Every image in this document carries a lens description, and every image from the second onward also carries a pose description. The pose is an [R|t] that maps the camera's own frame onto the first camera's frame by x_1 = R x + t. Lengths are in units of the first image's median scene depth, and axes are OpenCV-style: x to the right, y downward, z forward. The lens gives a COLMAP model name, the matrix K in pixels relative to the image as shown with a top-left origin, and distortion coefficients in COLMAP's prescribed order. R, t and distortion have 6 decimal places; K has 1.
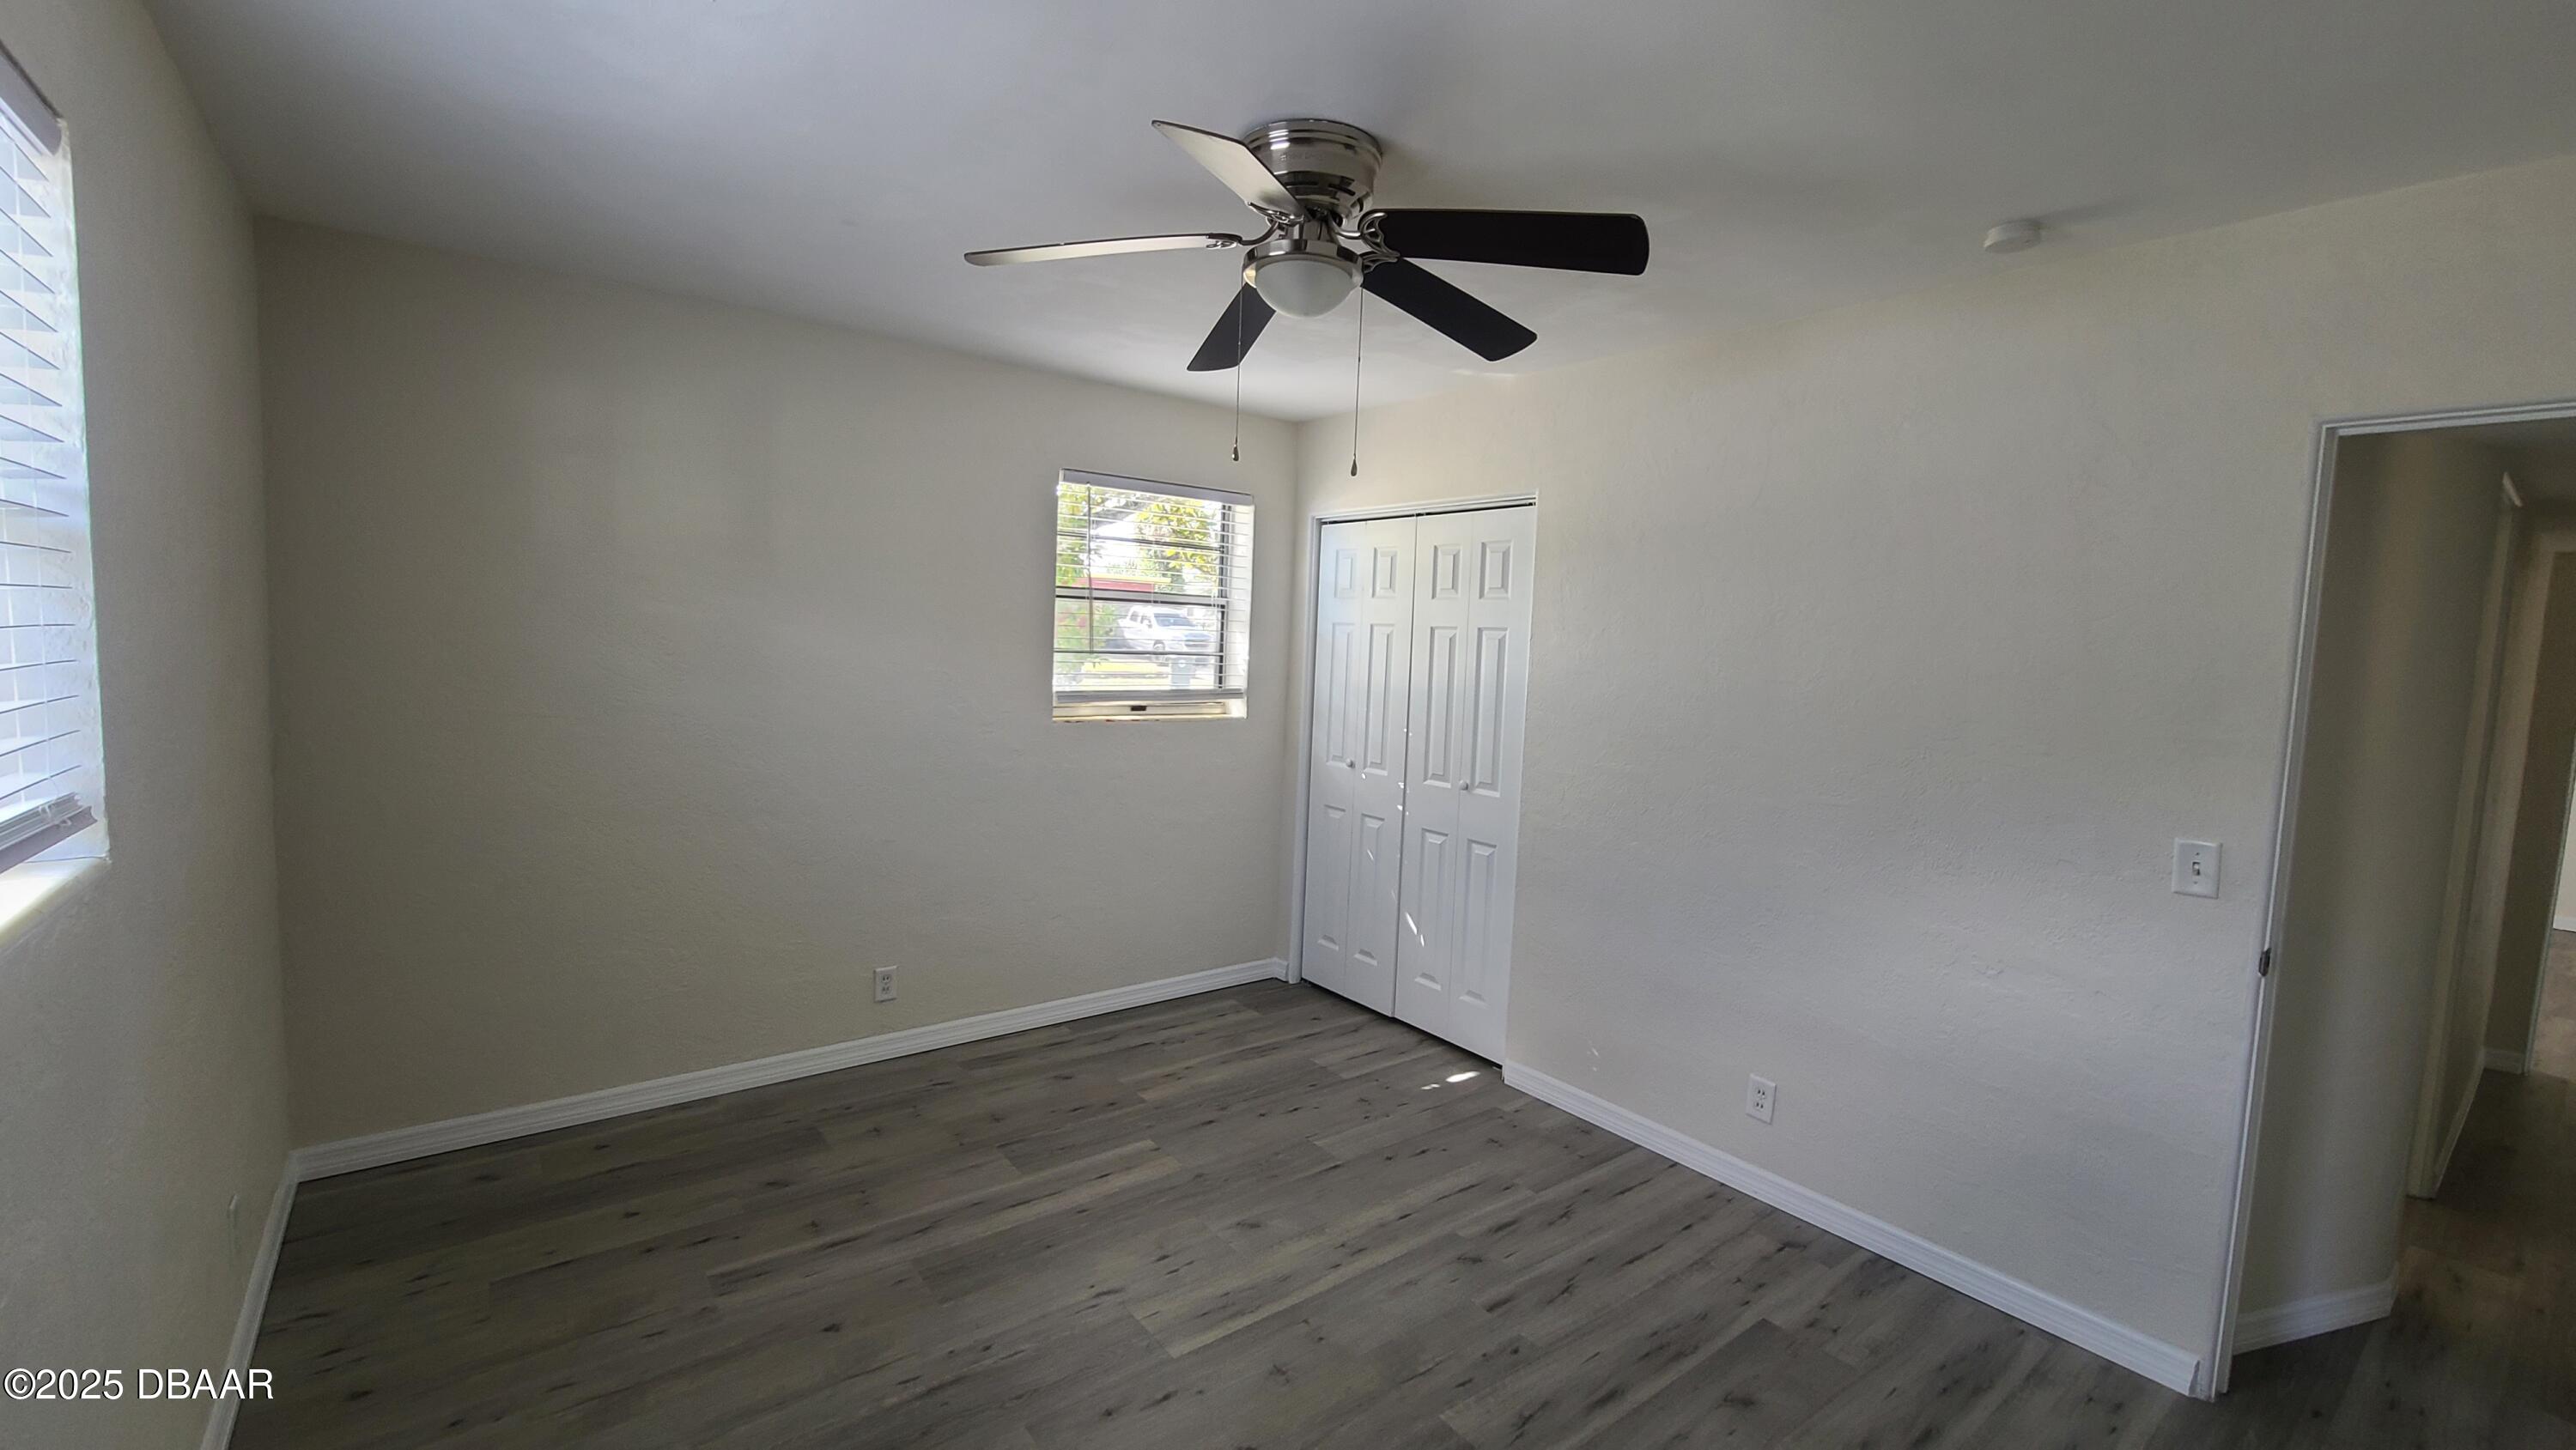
lens RADIAL K [[1069.8, 0, 1283.6], [0, 1069.8, 735.6], [0, 0, 1]] dist [-0.000625, -0.000070]
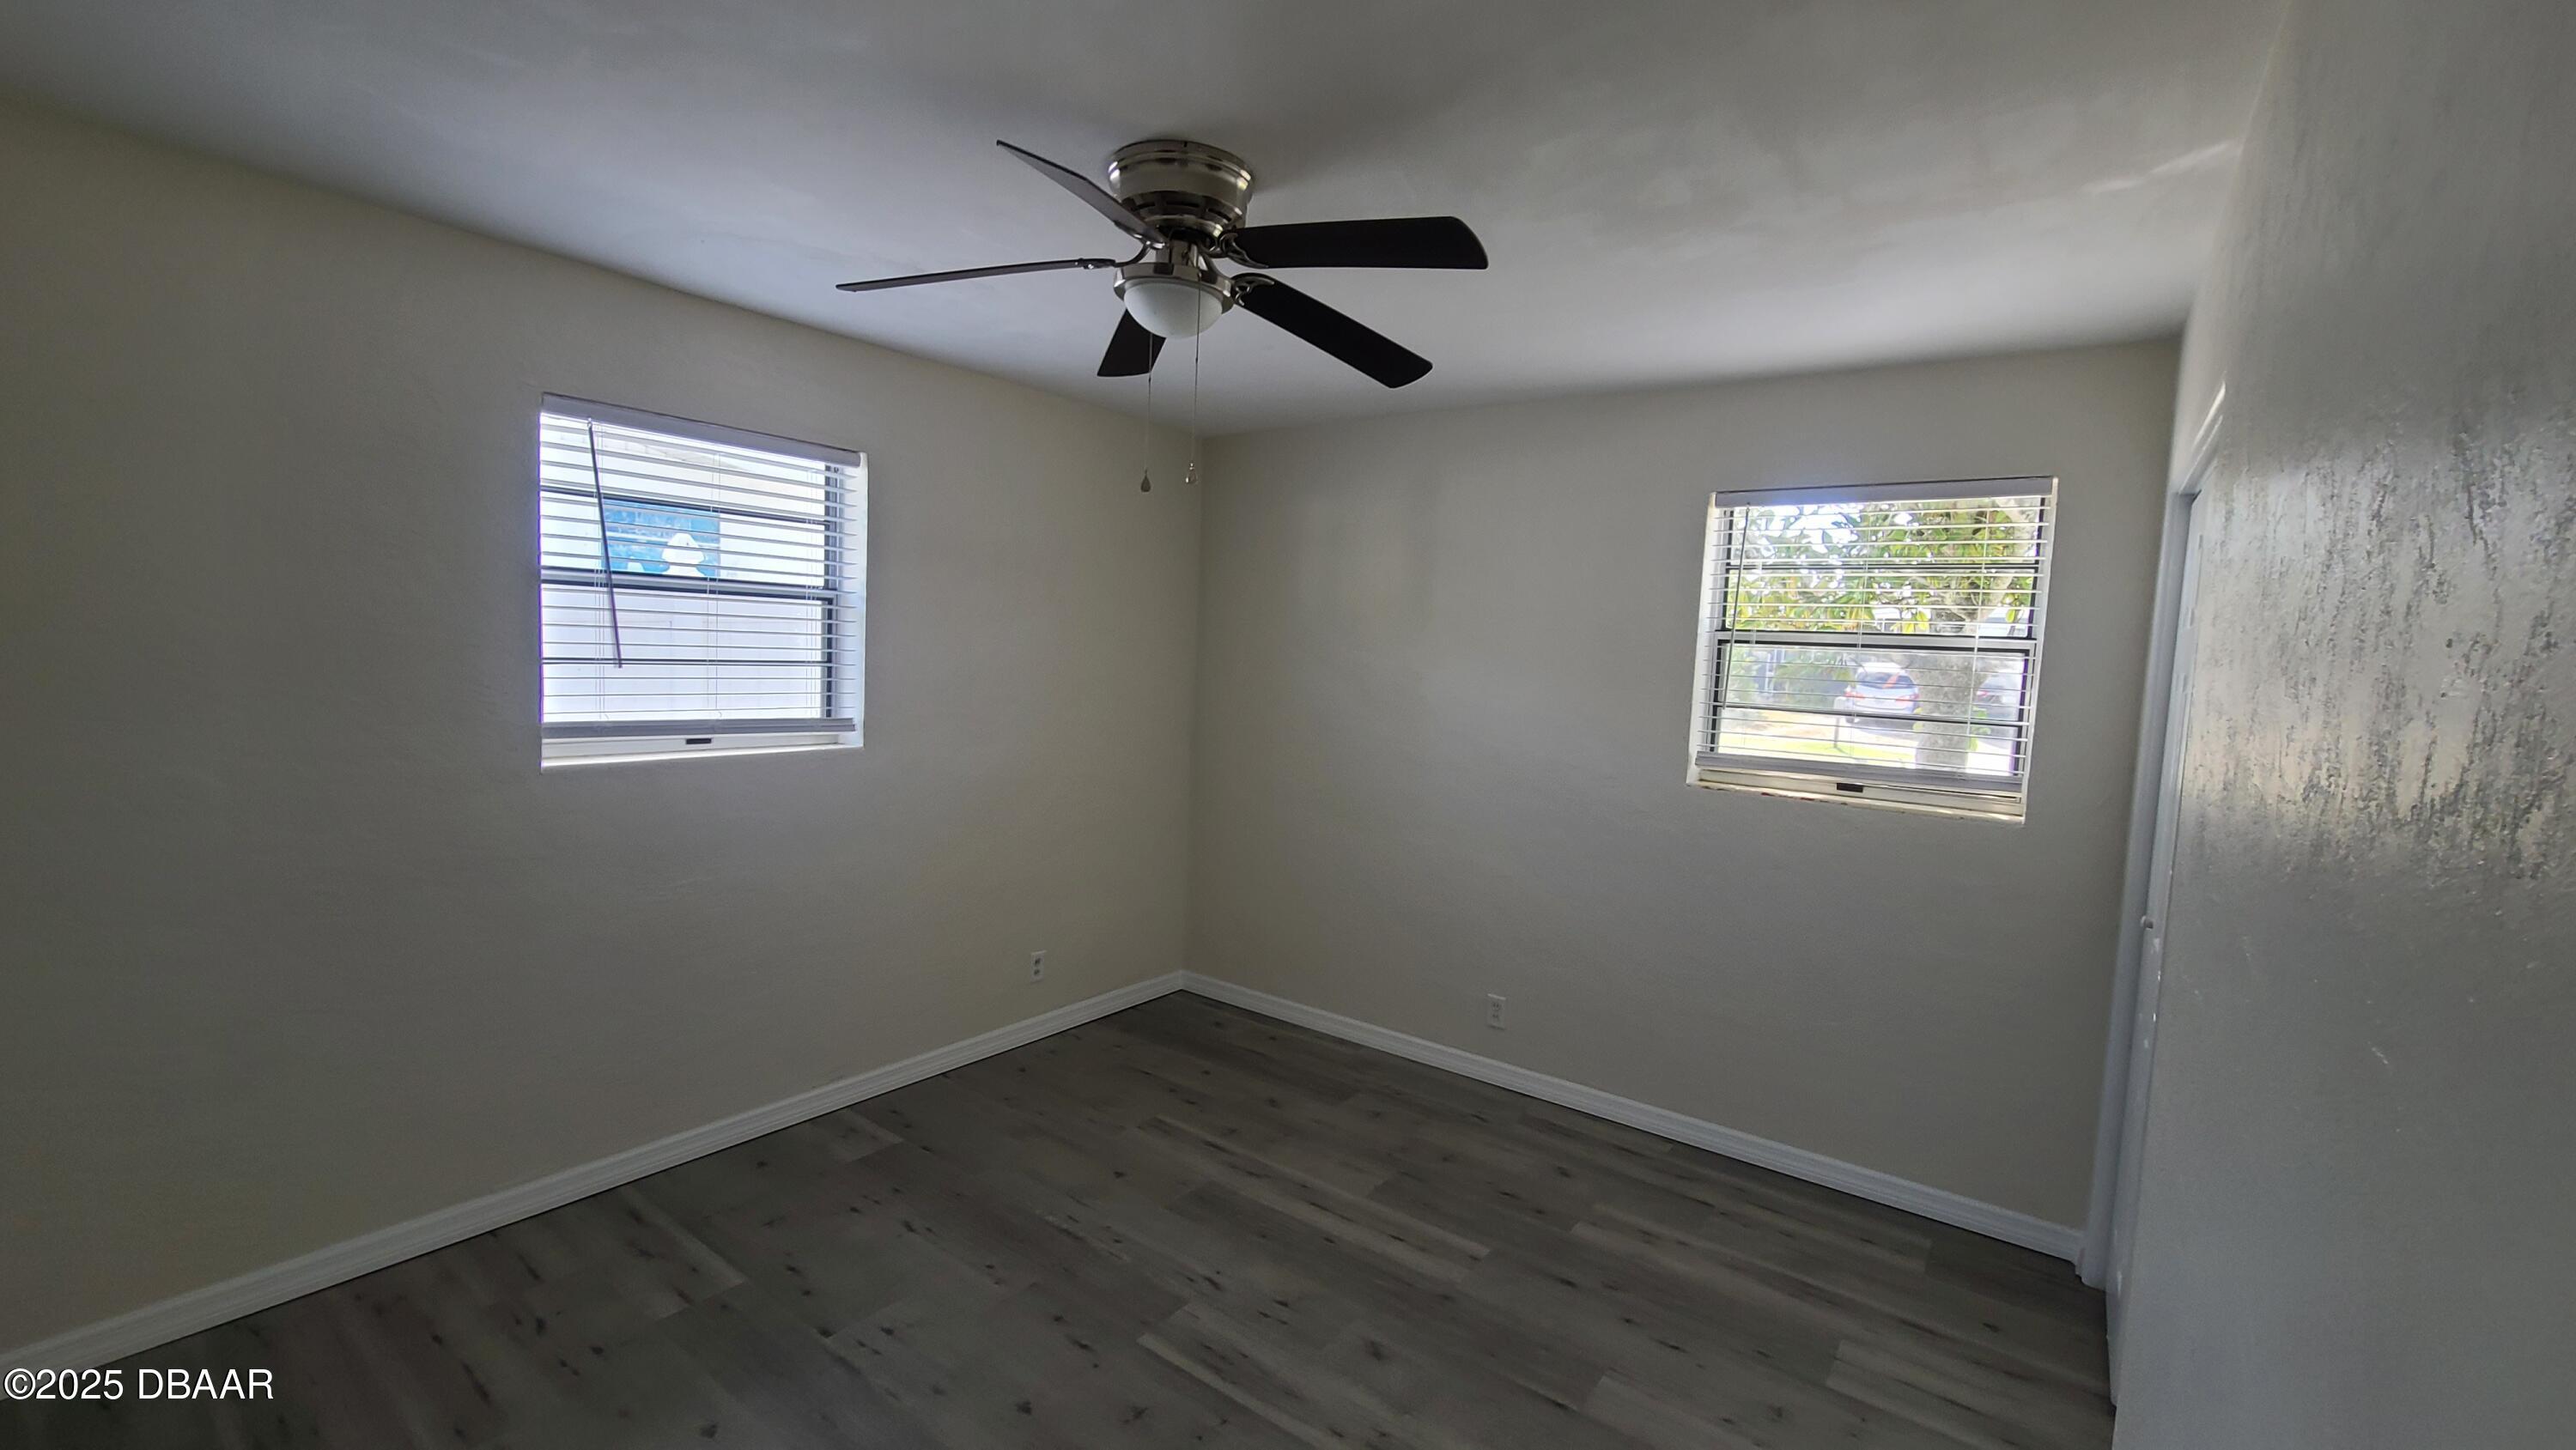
lens RADIAL K [[1069.8, 0, 1283.6], [0, 1069.8, 735.6], [0, 0, 1]] dist [-0.000625, -0.000070]
pose [[0.266246, 0.052327, -0.962484, 0.575351], [-0.133276, 0.990933, 0.017006, -0.025612], [0.954647, 0.123748, 0.270806, 0.493821]]
